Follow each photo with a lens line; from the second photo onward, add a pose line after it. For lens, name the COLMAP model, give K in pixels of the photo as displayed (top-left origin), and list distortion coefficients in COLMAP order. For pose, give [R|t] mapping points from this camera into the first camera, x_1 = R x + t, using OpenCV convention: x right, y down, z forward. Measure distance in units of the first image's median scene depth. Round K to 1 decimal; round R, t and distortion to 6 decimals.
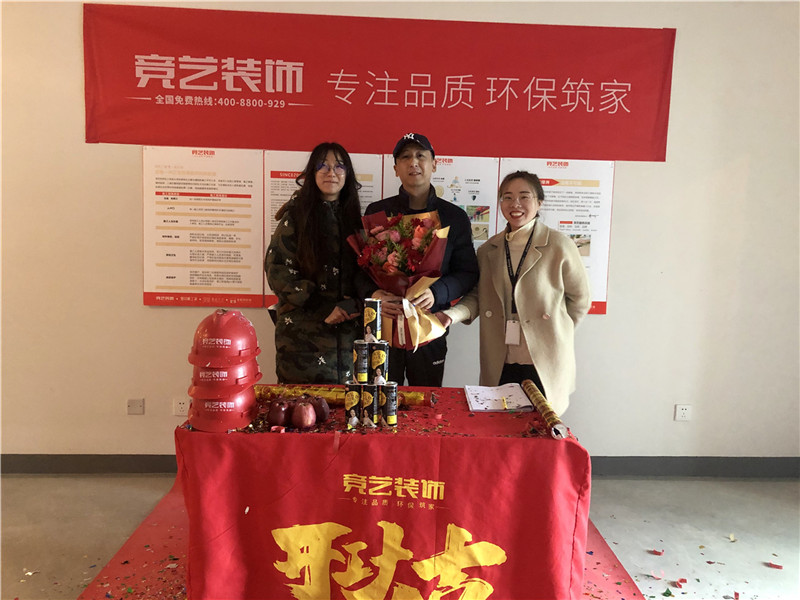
lens RADIAL K [[662.6, 0, 400.0], [0, 662.6, 300.0], [0, 0, 1]] dist [-0.001974, 0.005498]
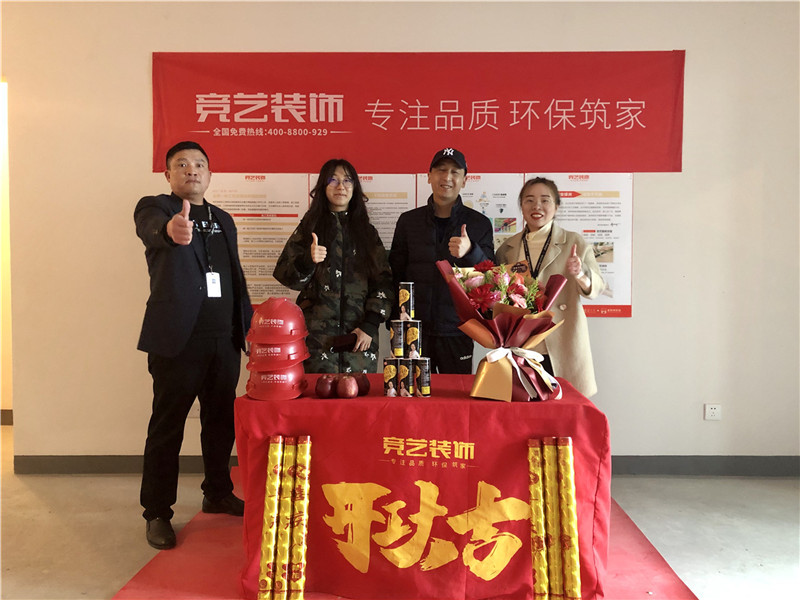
lens RADIAL K [[662.6, 0, 400.0], [0, 662.6, 300.0], [0, 0, 1]] dist [-0.001974, 0.005498]
pose [[0.997750, -0.023530, -0.062783, 0.011389], [0.018882, 0.997108, -0.073620, 0.070890], [0.064333, 0.072269, 0.995308, -0.079740]]
